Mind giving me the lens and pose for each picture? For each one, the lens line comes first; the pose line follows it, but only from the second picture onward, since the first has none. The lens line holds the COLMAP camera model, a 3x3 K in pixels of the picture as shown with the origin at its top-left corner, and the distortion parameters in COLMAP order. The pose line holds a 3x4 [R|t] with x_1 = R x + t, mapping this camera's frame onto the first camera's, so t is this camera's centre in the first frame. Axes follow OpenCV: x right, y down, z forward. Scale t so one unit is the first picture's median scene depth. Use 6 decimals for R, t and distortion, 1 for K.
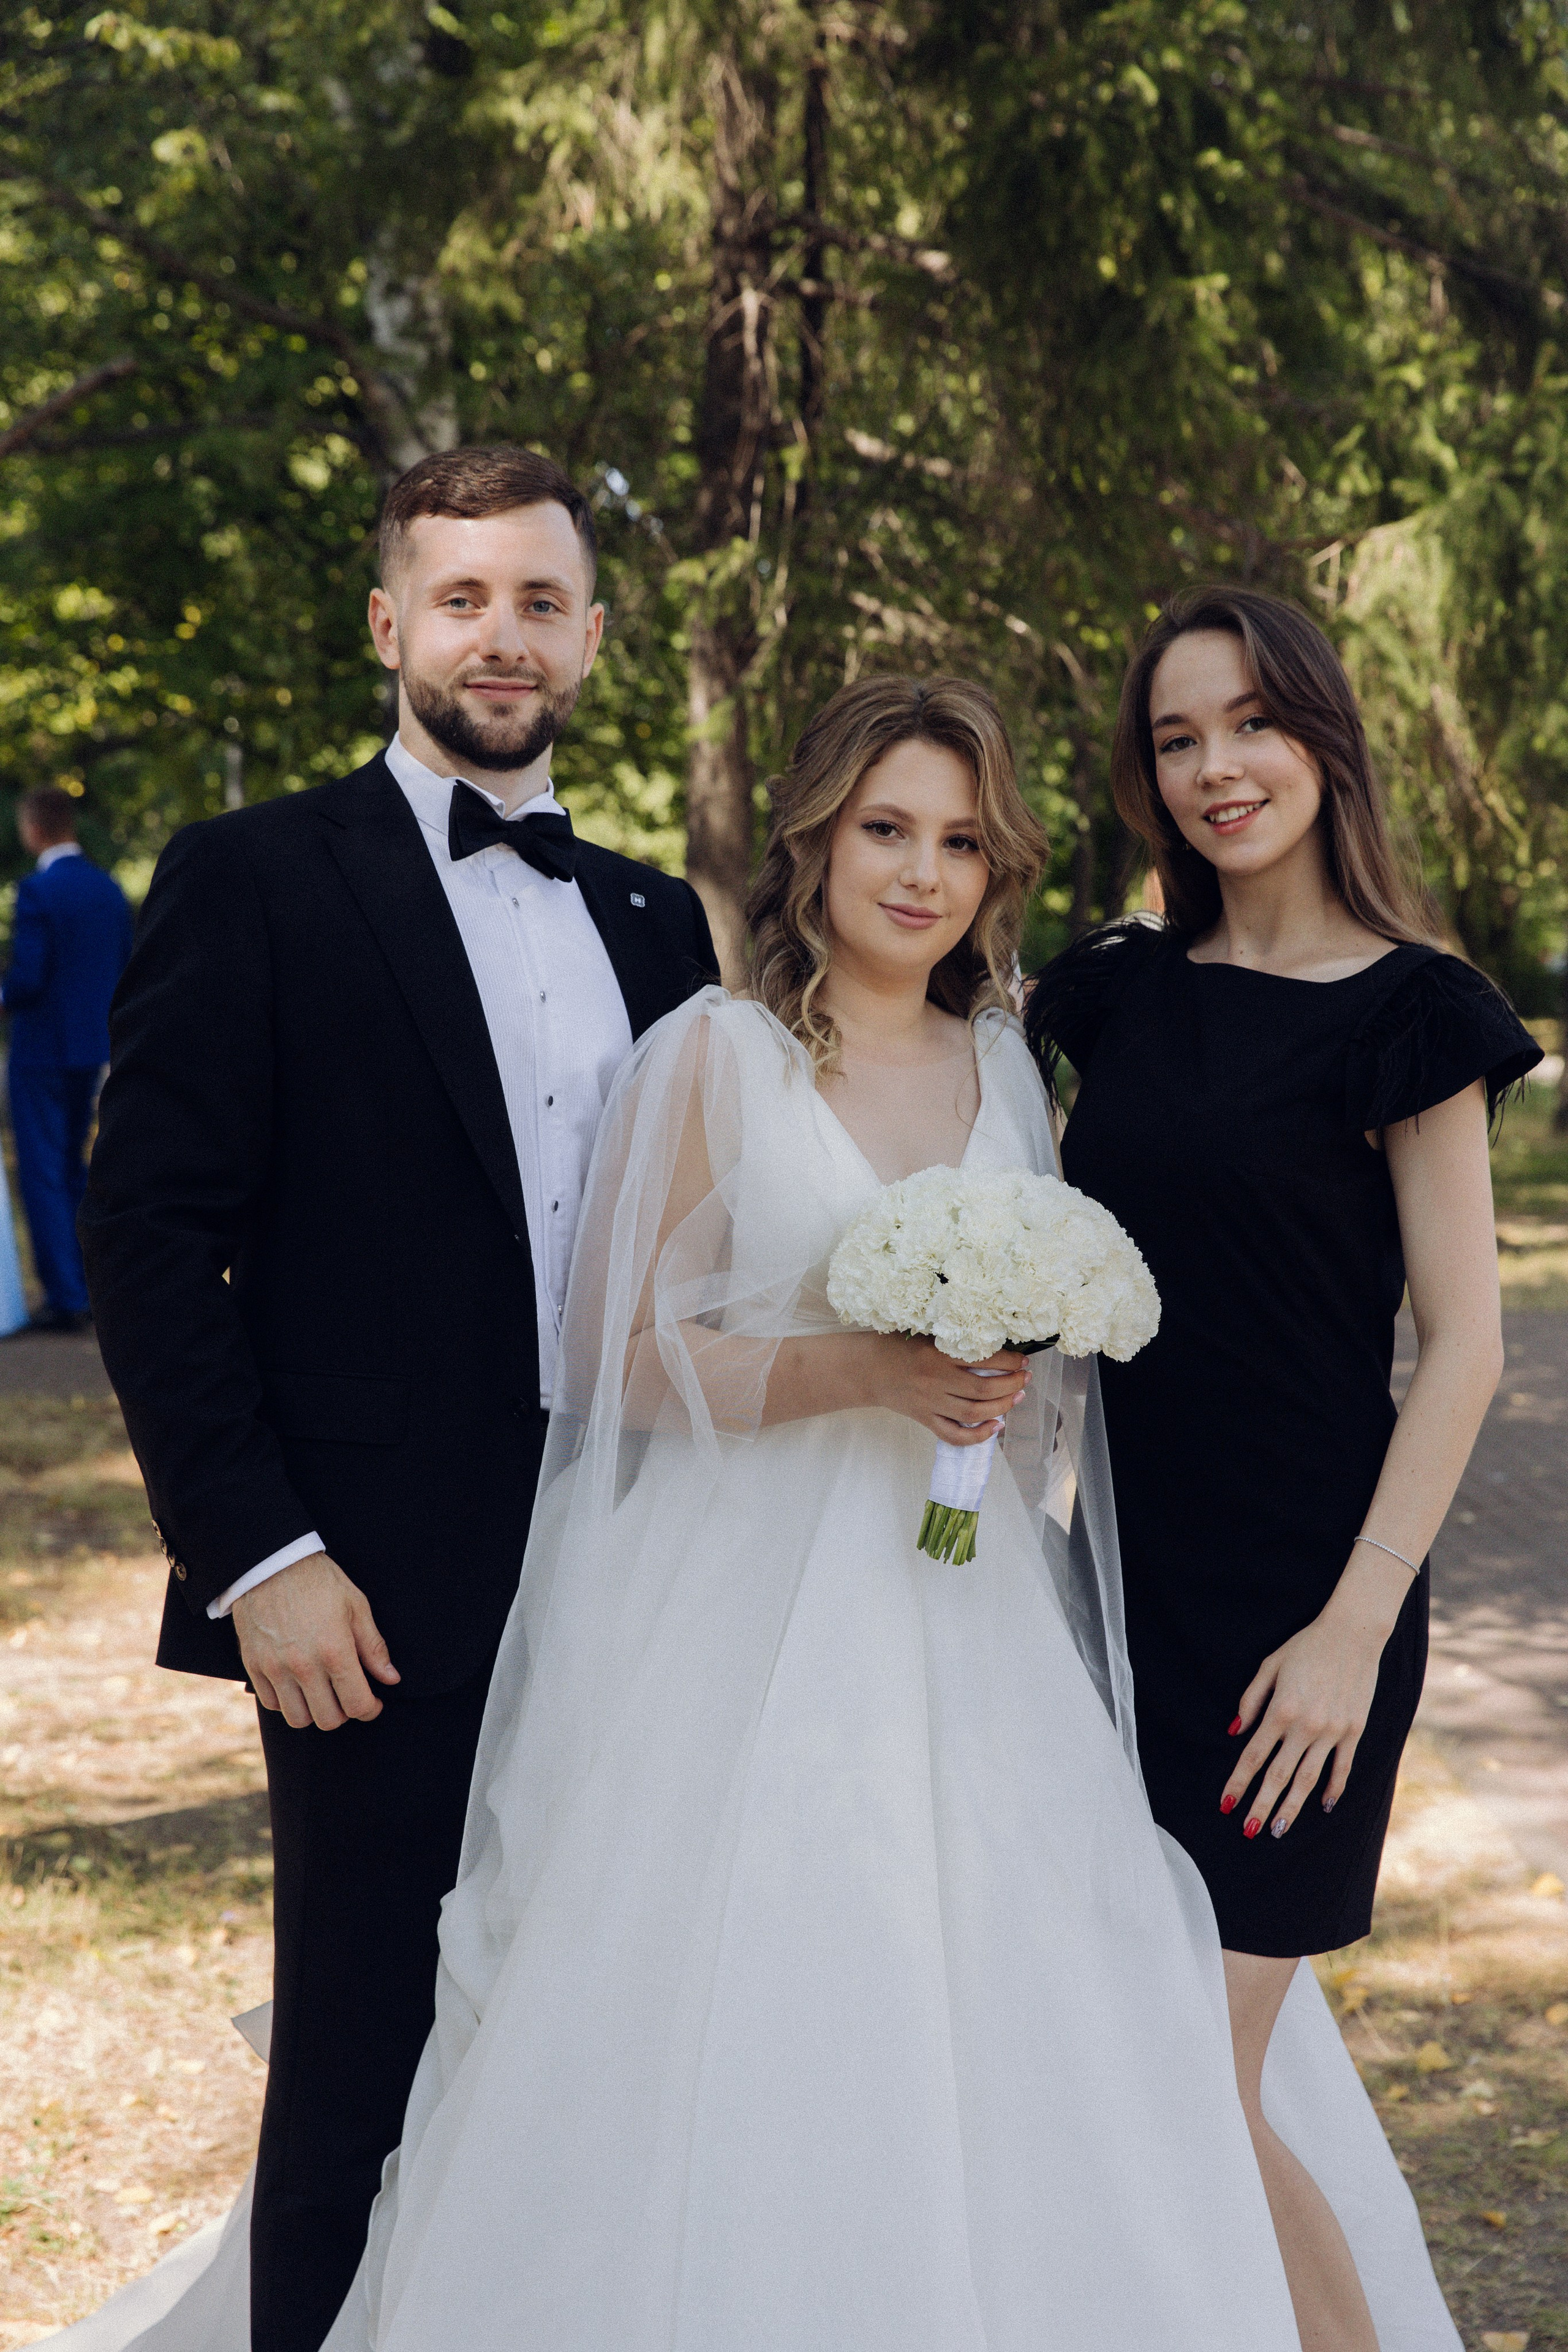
lens RADIAL K [[4123.6, 0, 838.5], [0, 4123.6, 1250.3], [0, 0, 1]] dist [-0.019950, 1.270957]
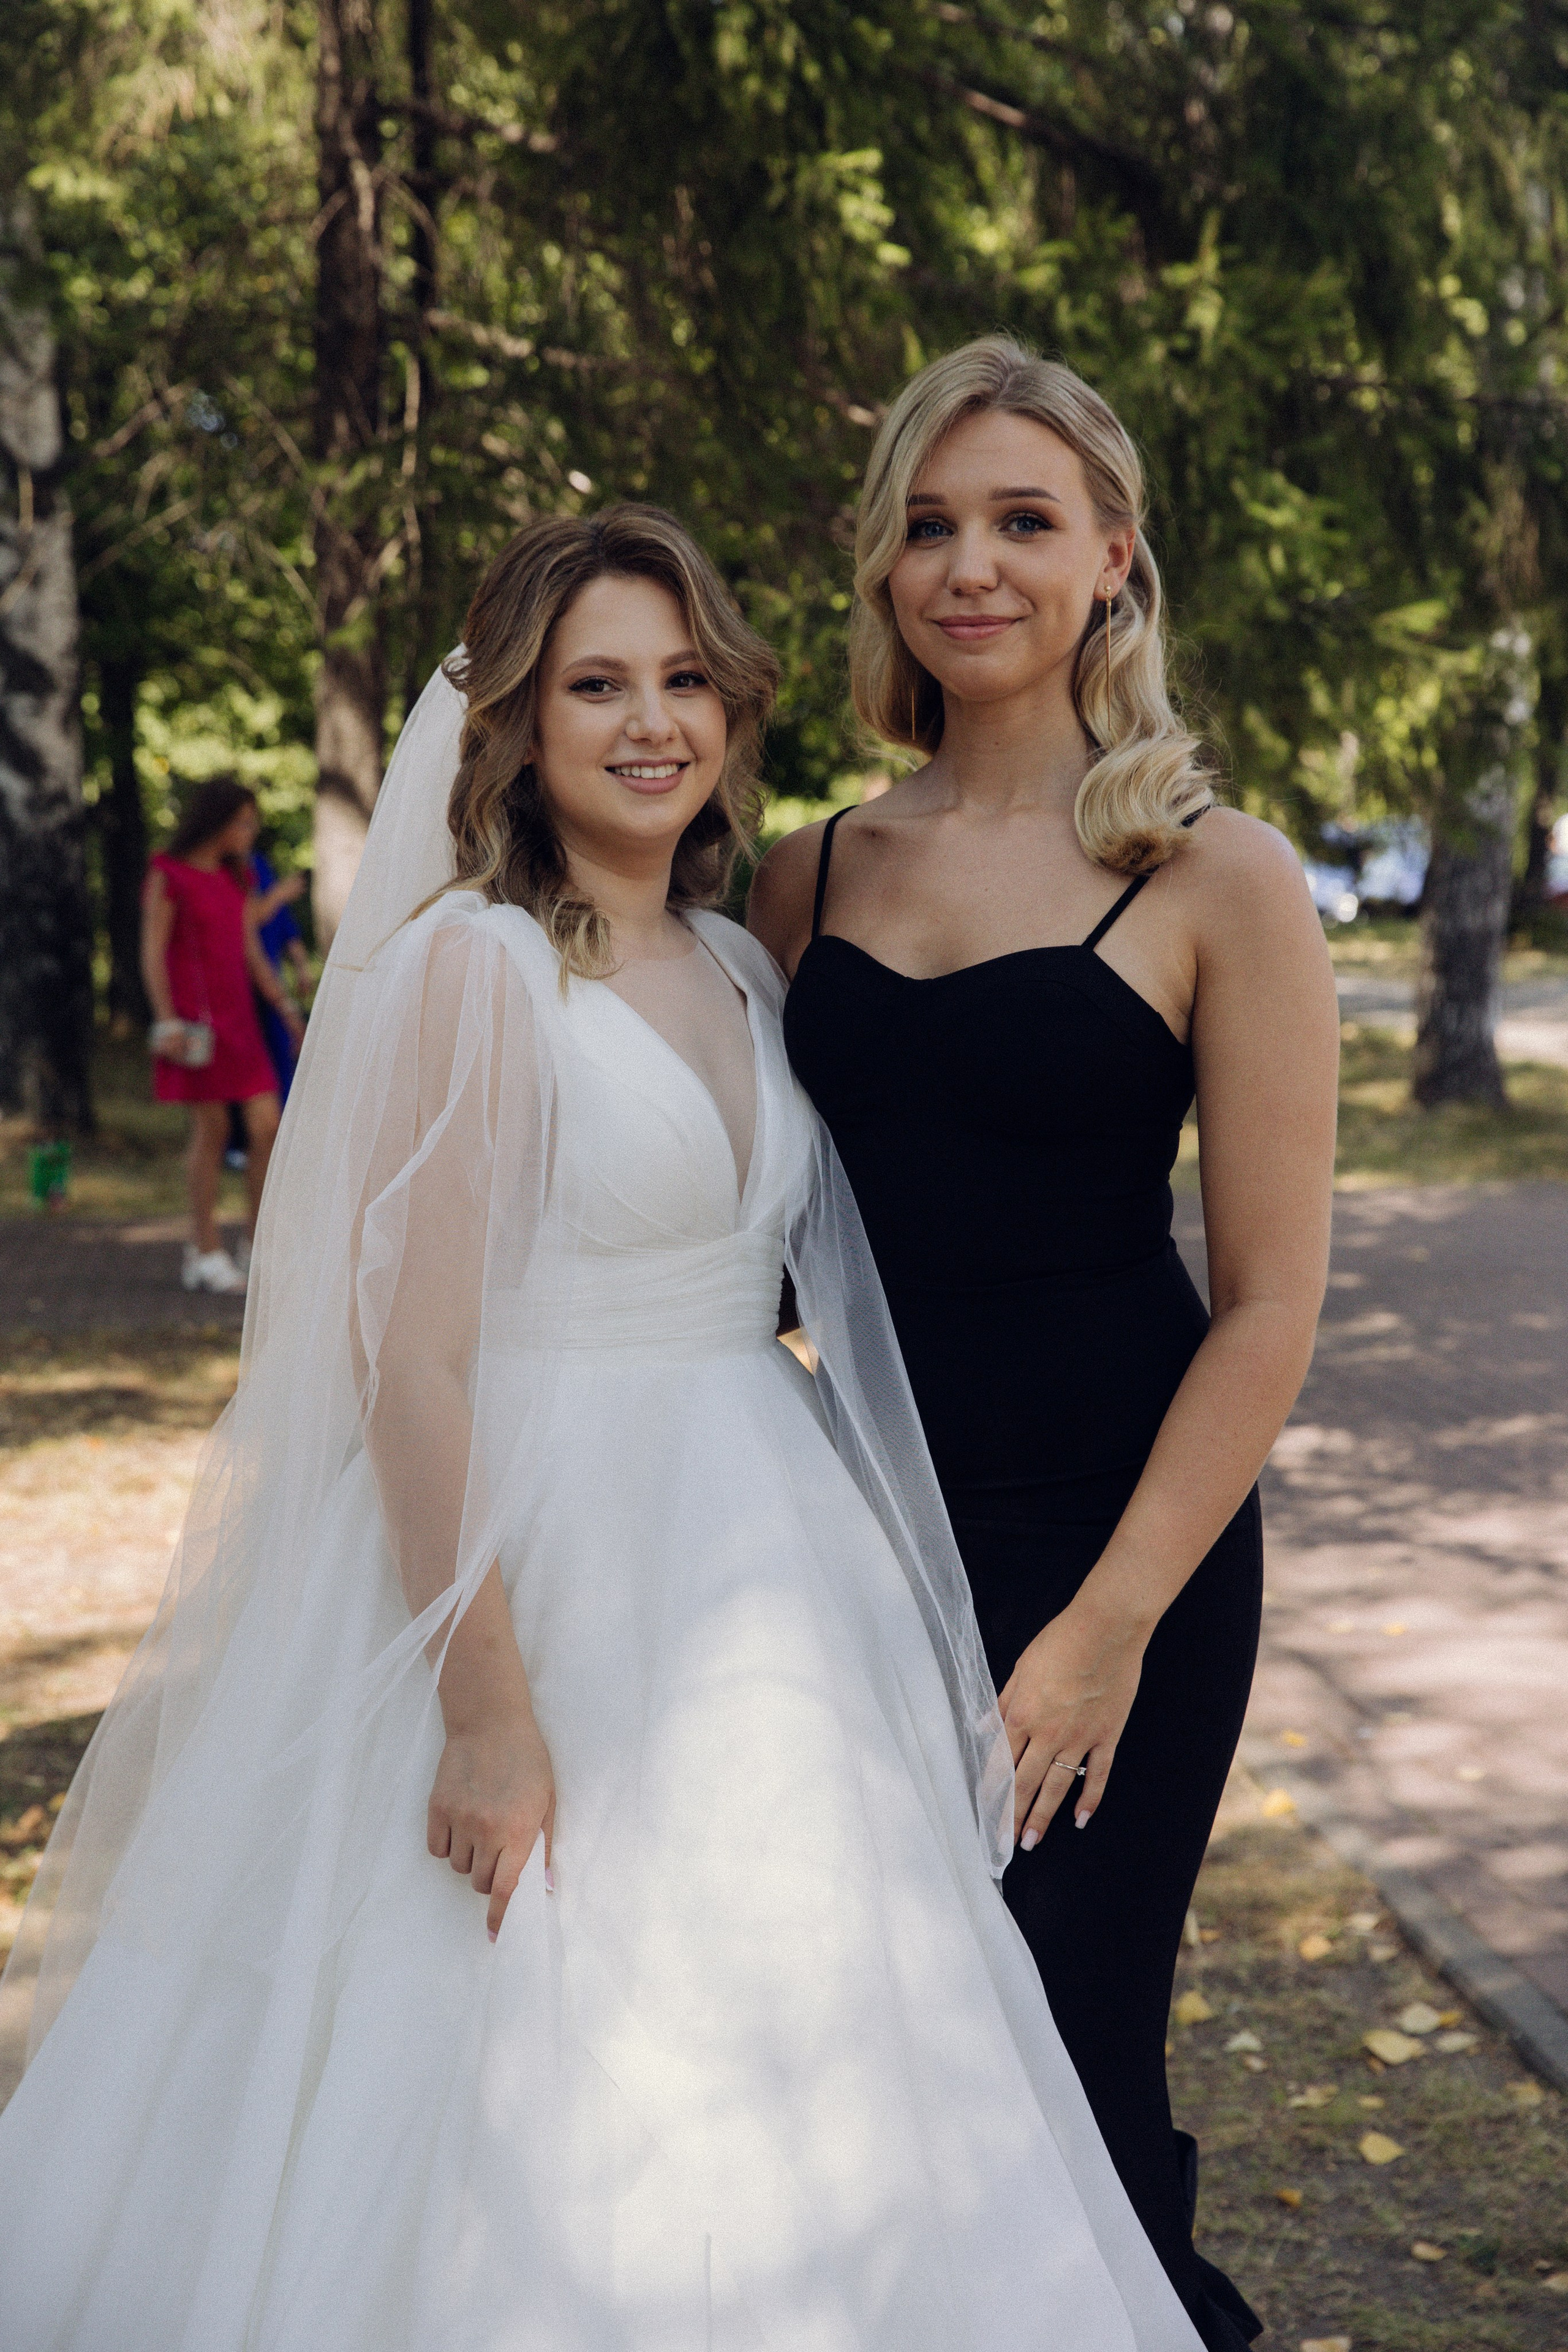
lens RADIAL K [[3830.4, 0, 784.0], [0, 3830.4, 1176.0], [0, 0, 1]] dist [0.167570, 0.111485]
pose [[0.995261, -0.038110, 0.089465, -0.022982], [0.037201, 0.999238, 0.011808, -0.009400], [-0.089847, -0.008424, 0.995920, 0.142059]]
